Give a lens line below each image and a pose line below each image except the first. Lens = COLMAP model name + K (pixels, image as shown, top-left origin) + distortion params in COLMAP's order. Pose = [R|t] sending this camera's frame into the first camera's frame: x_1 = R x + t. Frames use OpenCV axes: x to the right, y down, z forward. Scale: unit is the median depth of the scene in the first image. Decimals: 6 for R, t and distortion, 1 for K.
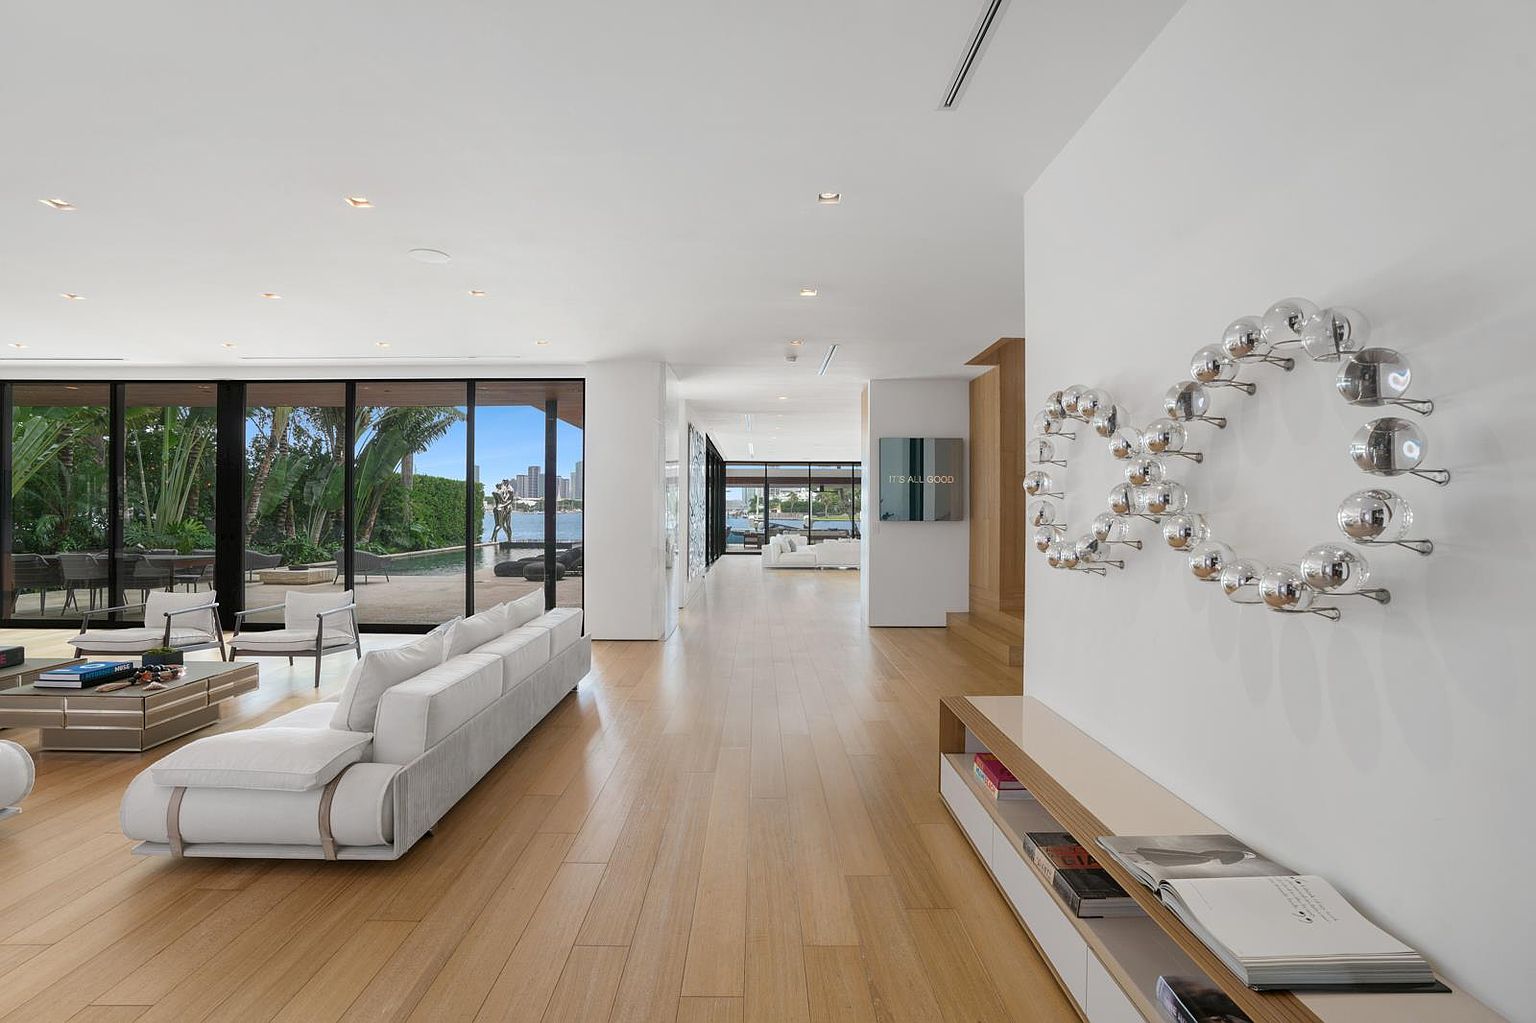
lens RADIAL K [[742.2, 0, 771.2], [0, 742.2, 514.3], [0, 0, 1]] dist [-0.063673, 0.029806]
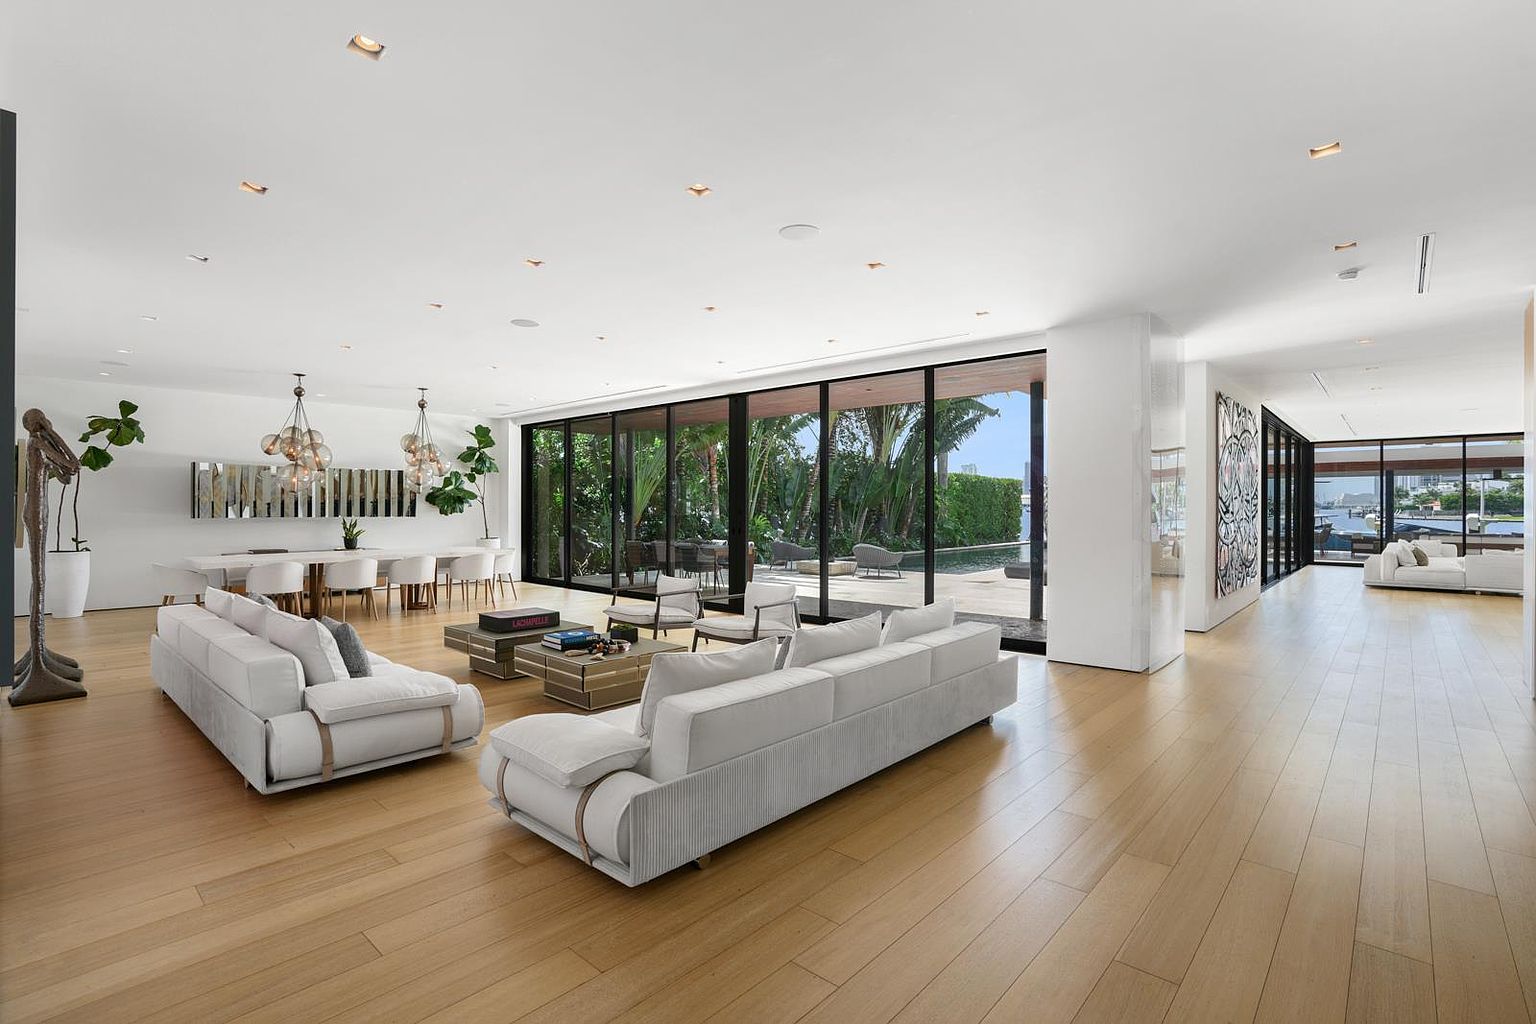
lens RADIAL K [[742.2, 0, 771.2], [0, 742.2, 514.8], [0, 0, 1]] dist [-0.063673, 0.029806]
pose [[0.727423, 0.002771, -0.686184, 0.066816], [-0.000932, 0.999995, 0.003051, 0.001807], [0.686189, -0.001580, 0.727422, 0.127897]]
